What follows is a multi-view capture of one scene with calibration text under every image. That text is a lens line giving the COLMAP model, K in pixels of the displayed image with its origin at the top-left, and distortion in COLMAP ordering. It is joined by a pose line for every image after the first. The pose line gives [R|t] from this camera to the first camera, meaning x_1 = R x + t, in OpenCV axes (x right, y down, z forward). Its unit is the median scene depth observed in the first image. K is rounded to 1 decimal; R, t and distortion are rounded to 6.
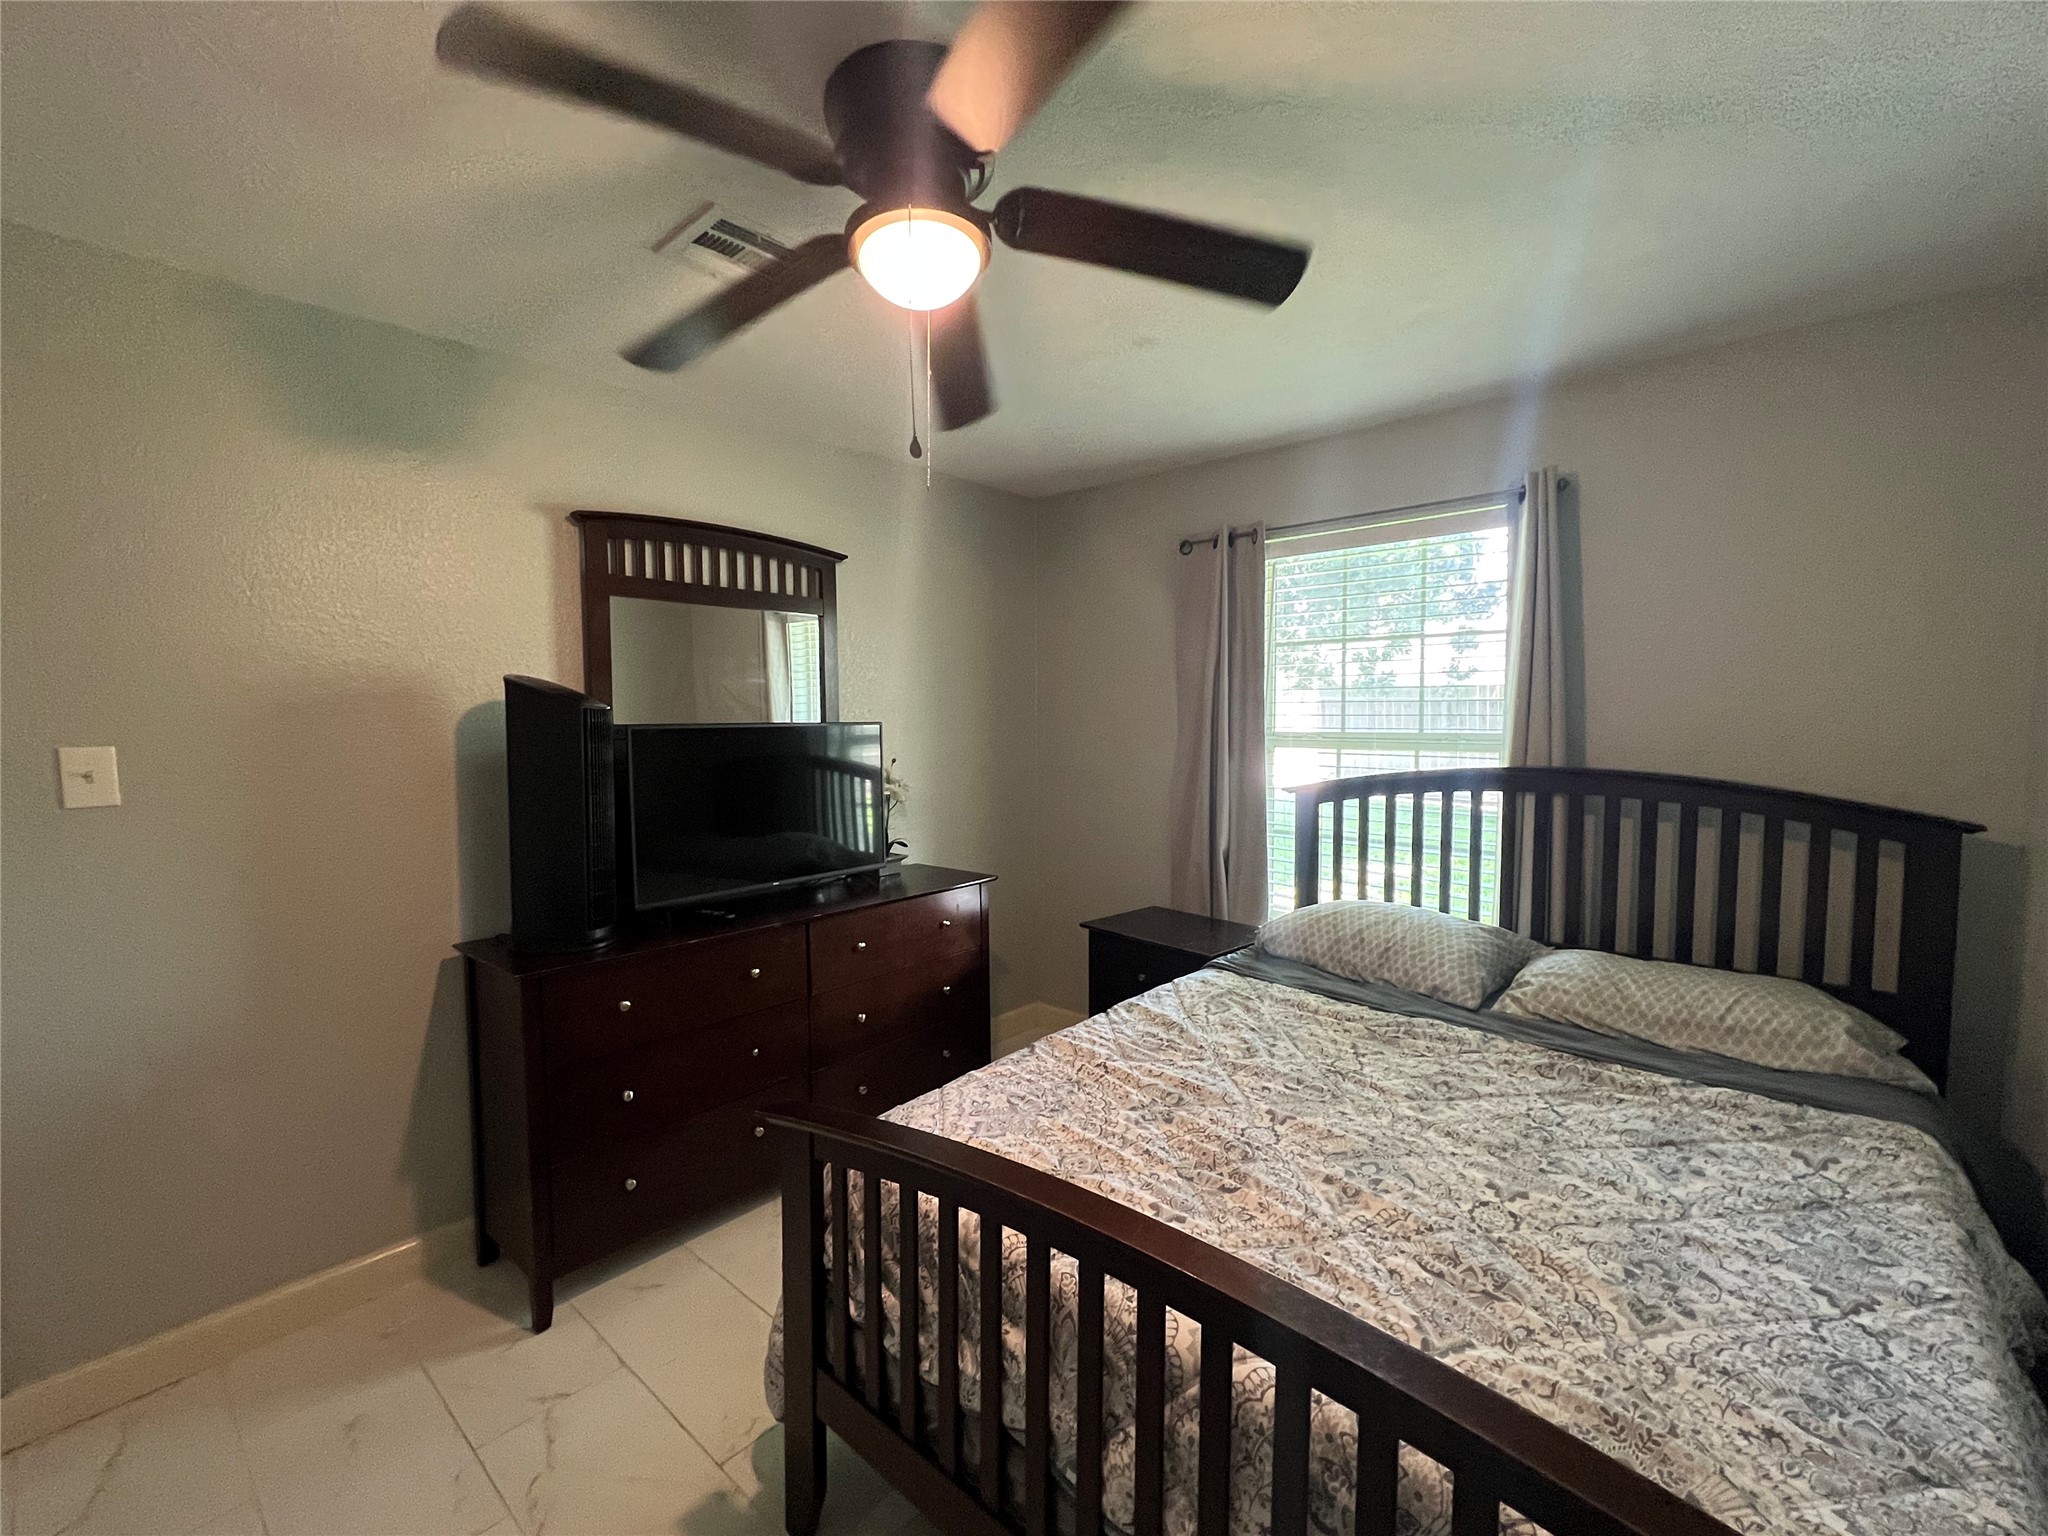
lens RADIAL K [[867.2, 0, 1024.0], [0, 867.2, 768.0], [0, 0, 1]] dist [-0.002471, 0.000040]
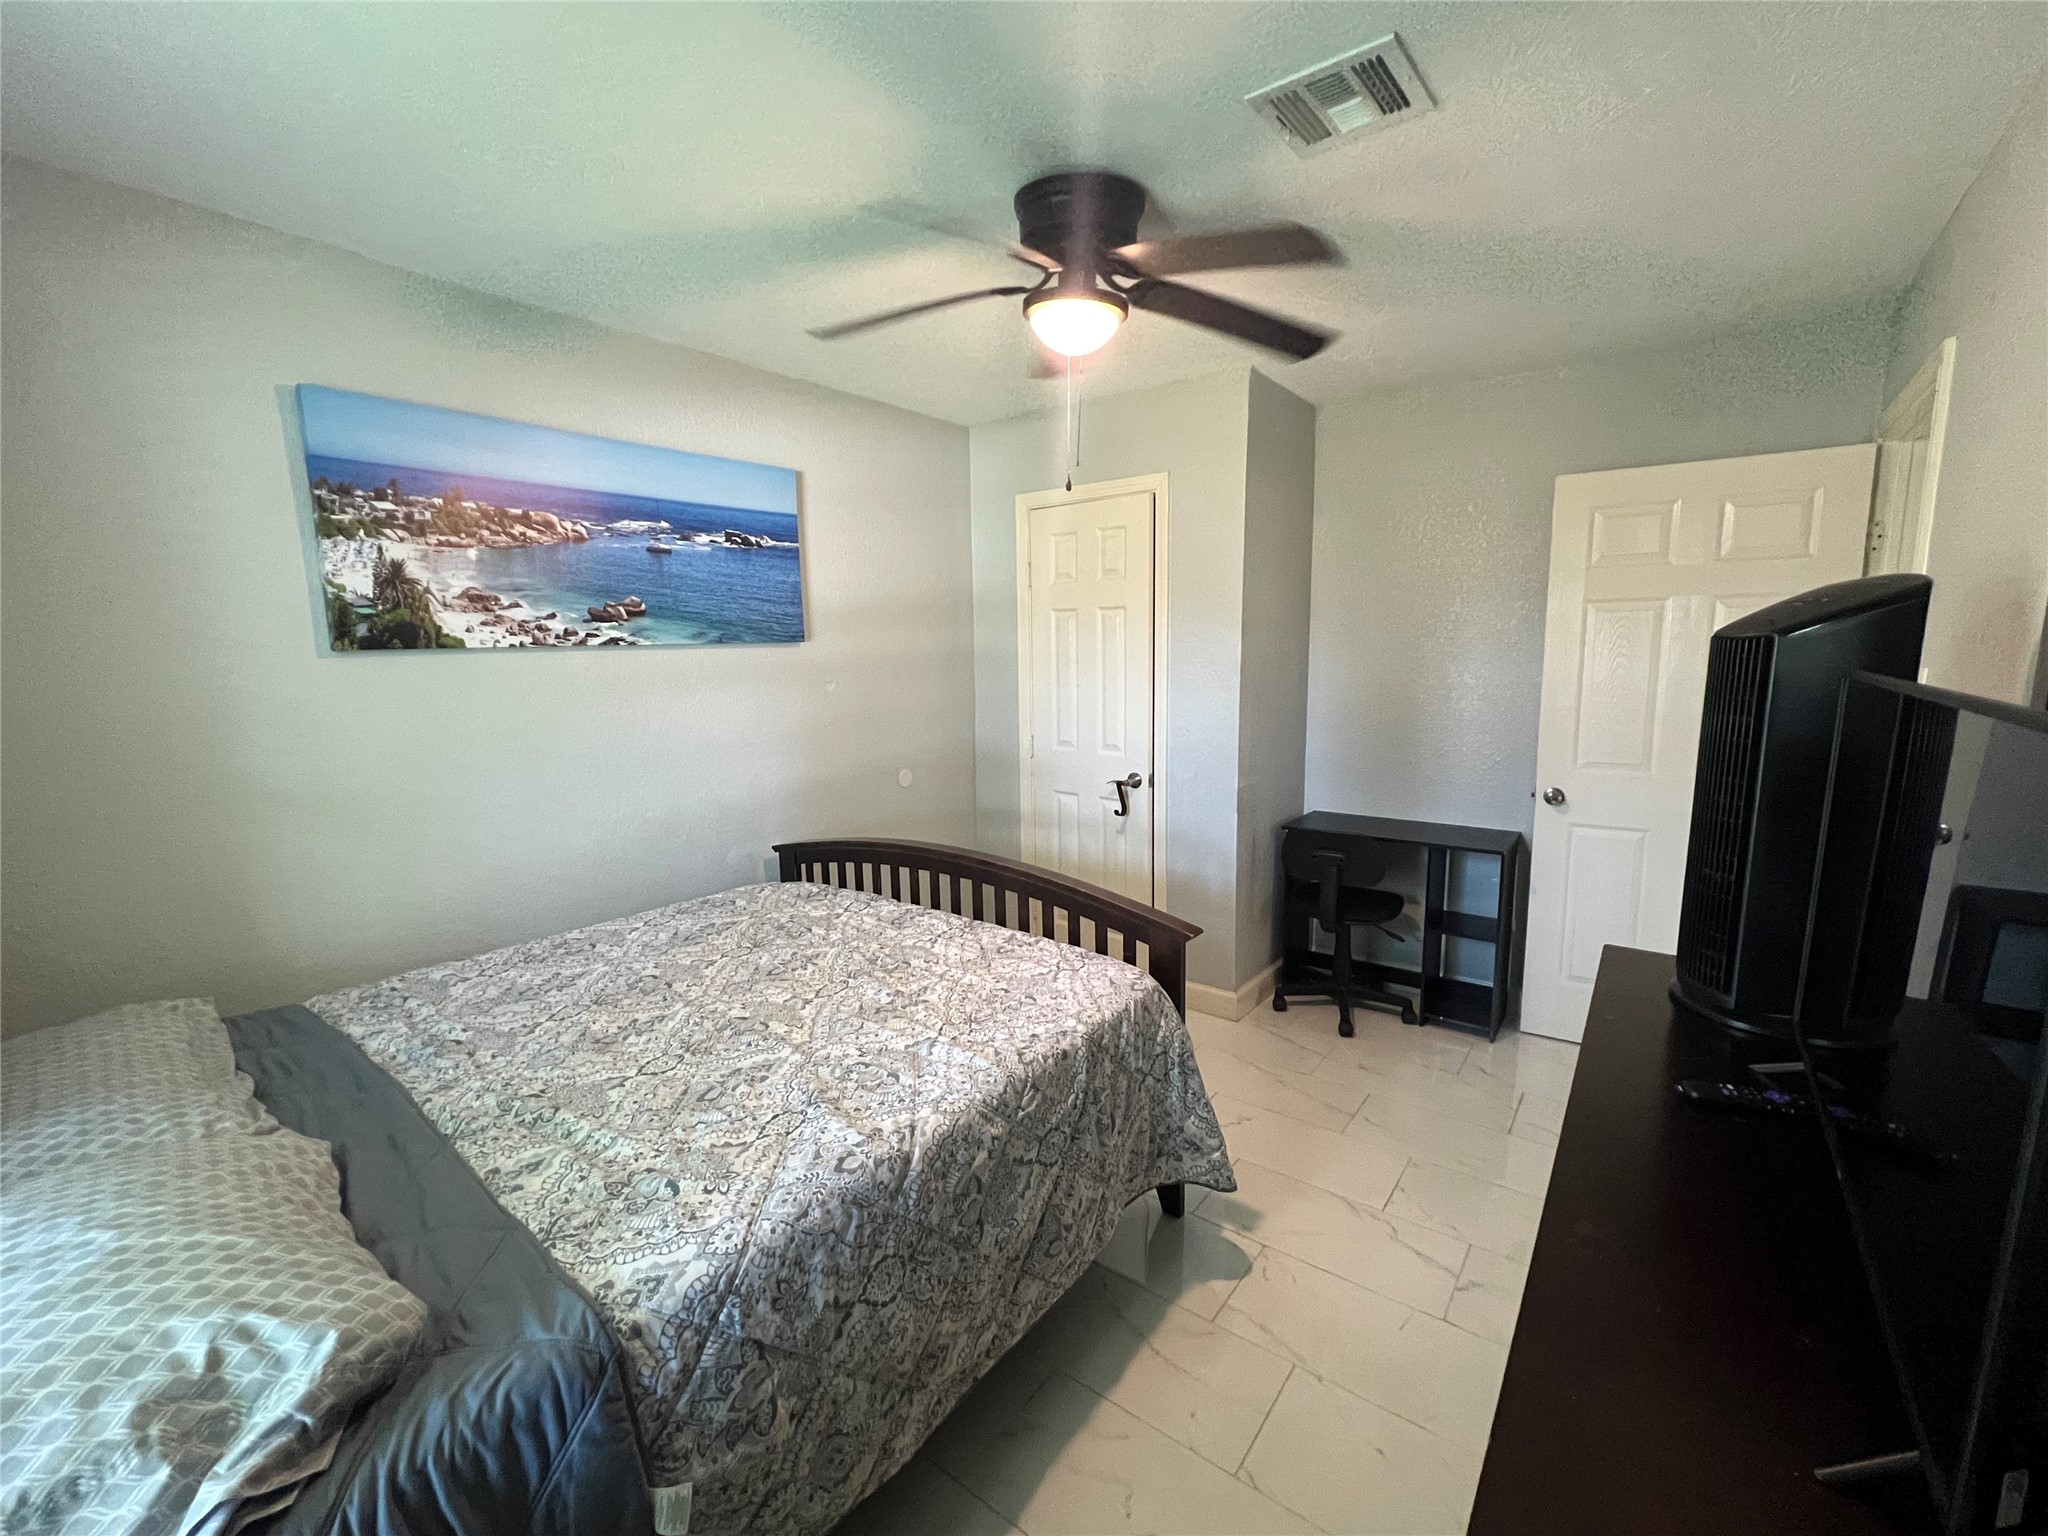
lens RADIAL K [[867.2, 0, 1024.0], [0, 867.2, 768.0], [0, 0, 1]] dist [-0.002471, 0.000040]
pose [[-0.996910, 0.035012, -0.070317, 0.039141], [0.019609, 0.977755, 0.208833, -0.089719], [0.076064, 0.206809, -0.975420, 1.307902]]
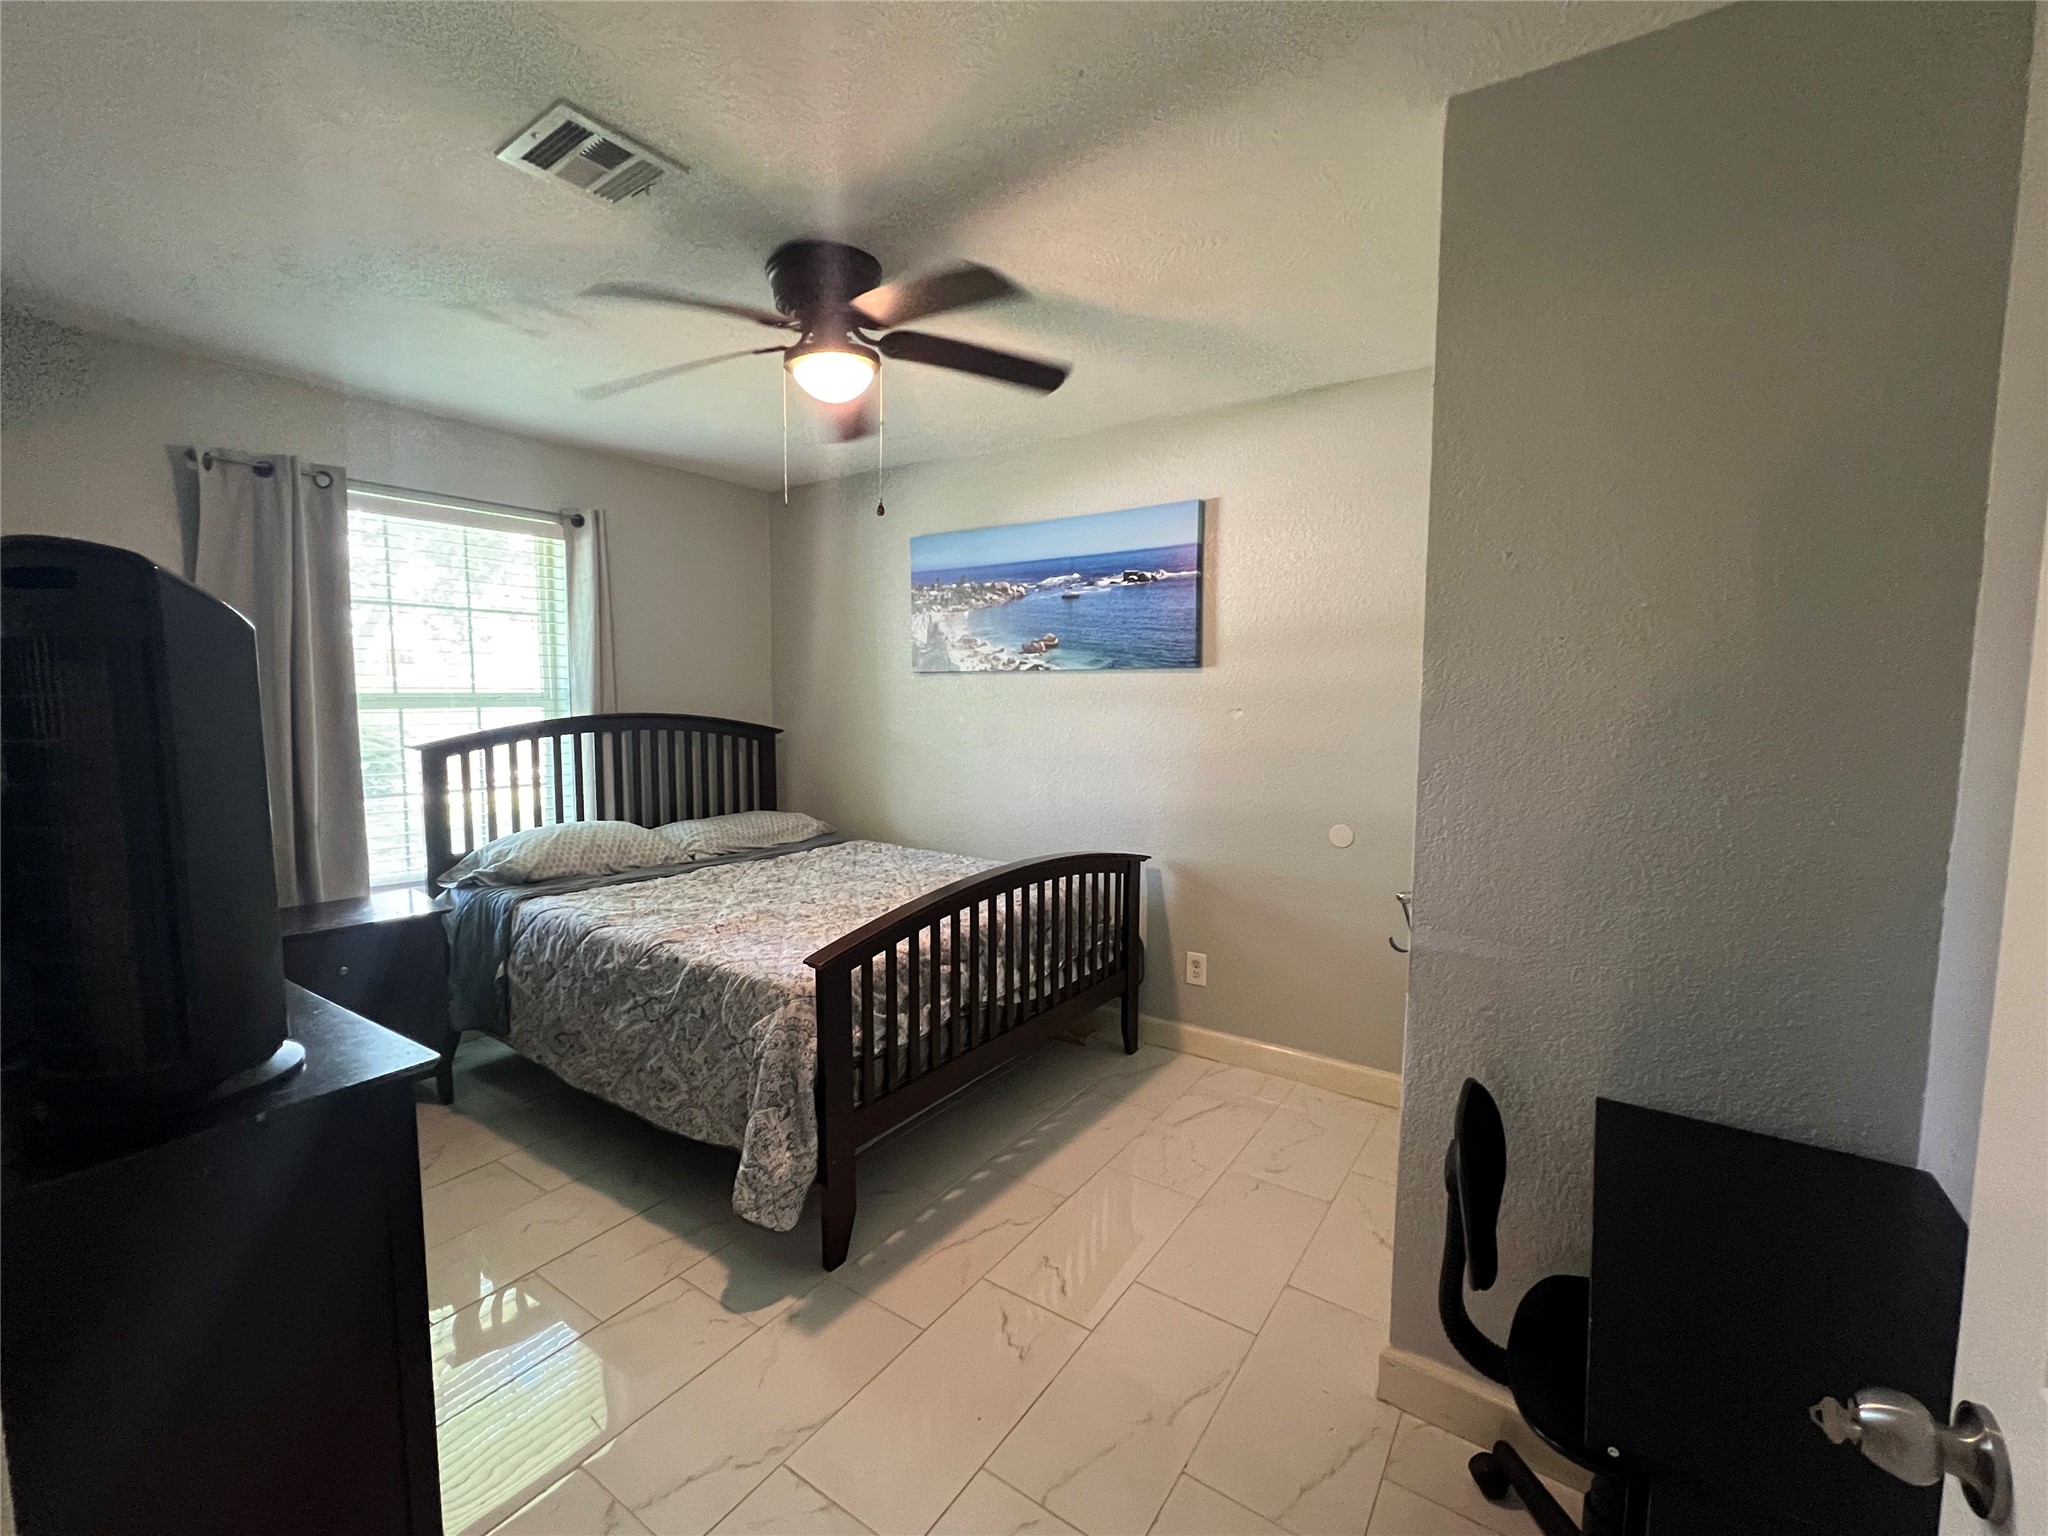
lens RADIAL K [[867.2, 0, 1024.0], [0, 867.2, 768.0], [0, 0, 1]] dist [-0.002471, 0.000040]
pose [[-0.124390, -0.078967, 0.989086, -0.921284], [0.060836, 0.994346, 0.087038, 0.003703], [-0.990367, 0.070999, -0.118883, 0.471935]]
